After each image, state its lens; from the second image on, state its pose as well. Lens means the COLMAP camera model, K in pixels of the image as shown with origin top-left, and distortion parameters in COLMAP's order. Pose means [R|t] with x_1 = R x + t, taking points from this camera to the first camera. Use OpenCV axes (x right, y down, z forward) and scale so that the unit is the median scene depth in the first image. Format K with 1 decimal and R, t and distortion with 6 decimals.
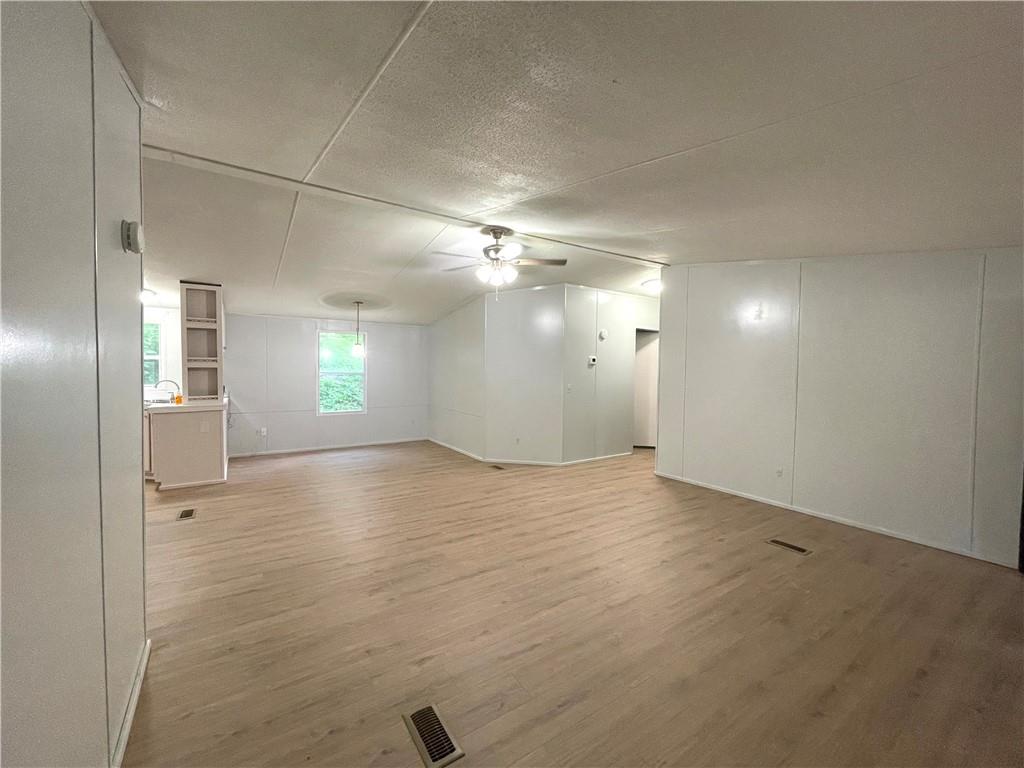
lens RADIAL K [[417.2, 0, 516.1], [0, 417.2, 383.1], [0, 0, 1]] dist [-0.000008, 0.000075]
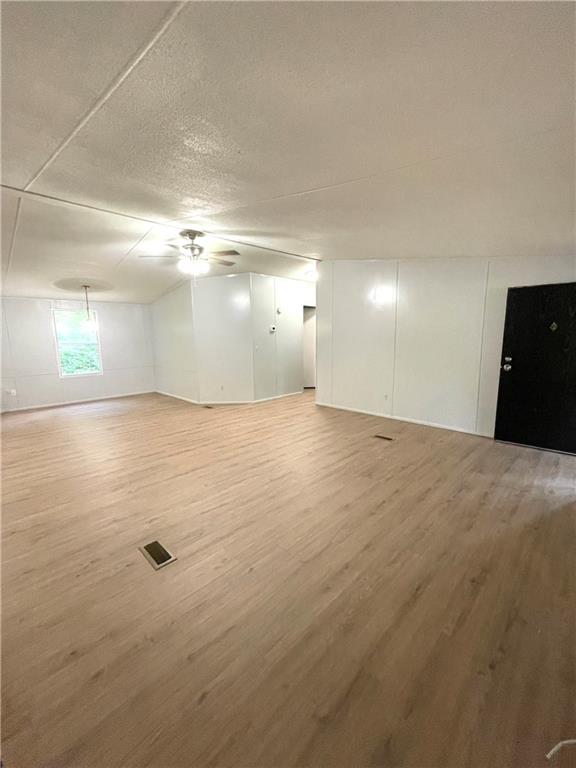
lens RADIAL K [[312.9, 0, 292.2], [0, 312.9, 384.0], [0, 0, 1]] dist [-0.000008, 0.000075]
pose [[0.980116, -0.055986, 0.190364, 0.045951], [0.033058, 0.992035, 0.121550, 0.006431], [-0.195652, -0.112840, 0.974160, -0.094745]]
